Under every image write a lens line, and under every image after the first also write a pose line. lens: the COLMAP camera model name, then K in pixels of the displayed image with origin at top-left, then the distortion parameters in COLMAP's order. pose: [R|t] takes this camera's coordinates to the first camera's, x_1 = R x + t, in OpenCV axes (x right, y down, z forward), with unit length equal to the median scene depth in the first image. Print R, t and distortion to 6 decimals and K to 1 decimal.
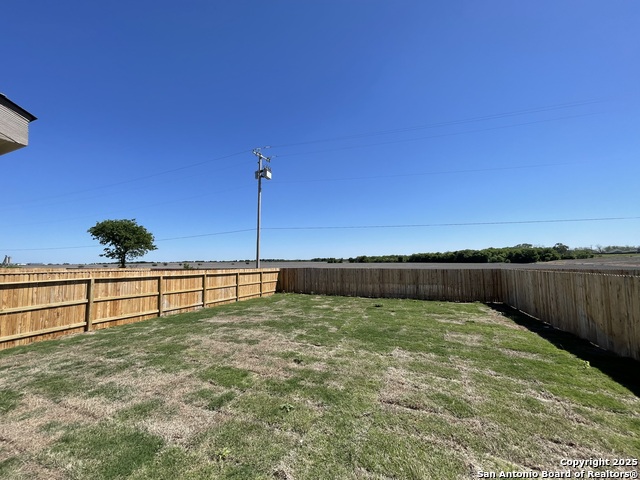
lens RADIAL K [[258.9, 0, 317.6], [0, 258.9, 243.7], [0, 0, 1]] dist [-0.002582, 0.000417]
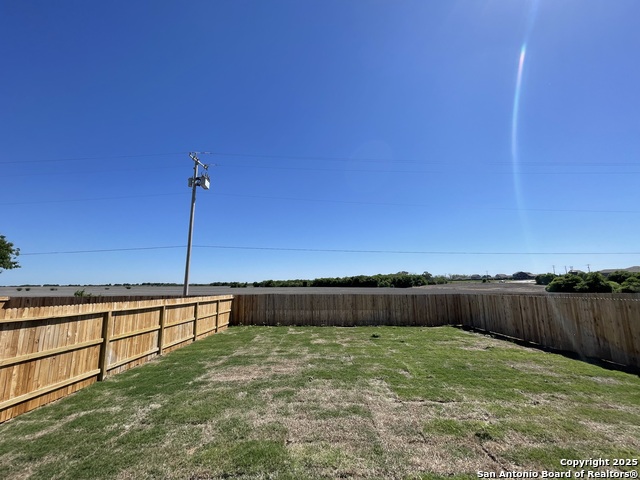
lens RADIAL K [[258.9, 0, 317.6], [0, 258.9, 243.7], [0, 0, 1]] dist [-0.002582, 0.000417]
pose [[0.932339, 0.059911, 0.356586, -0.293055], [-0.026527, 0.994853, -0.097791, 0.009469], [-0.360610, 0.081715, 0.929130, 0.185131]]
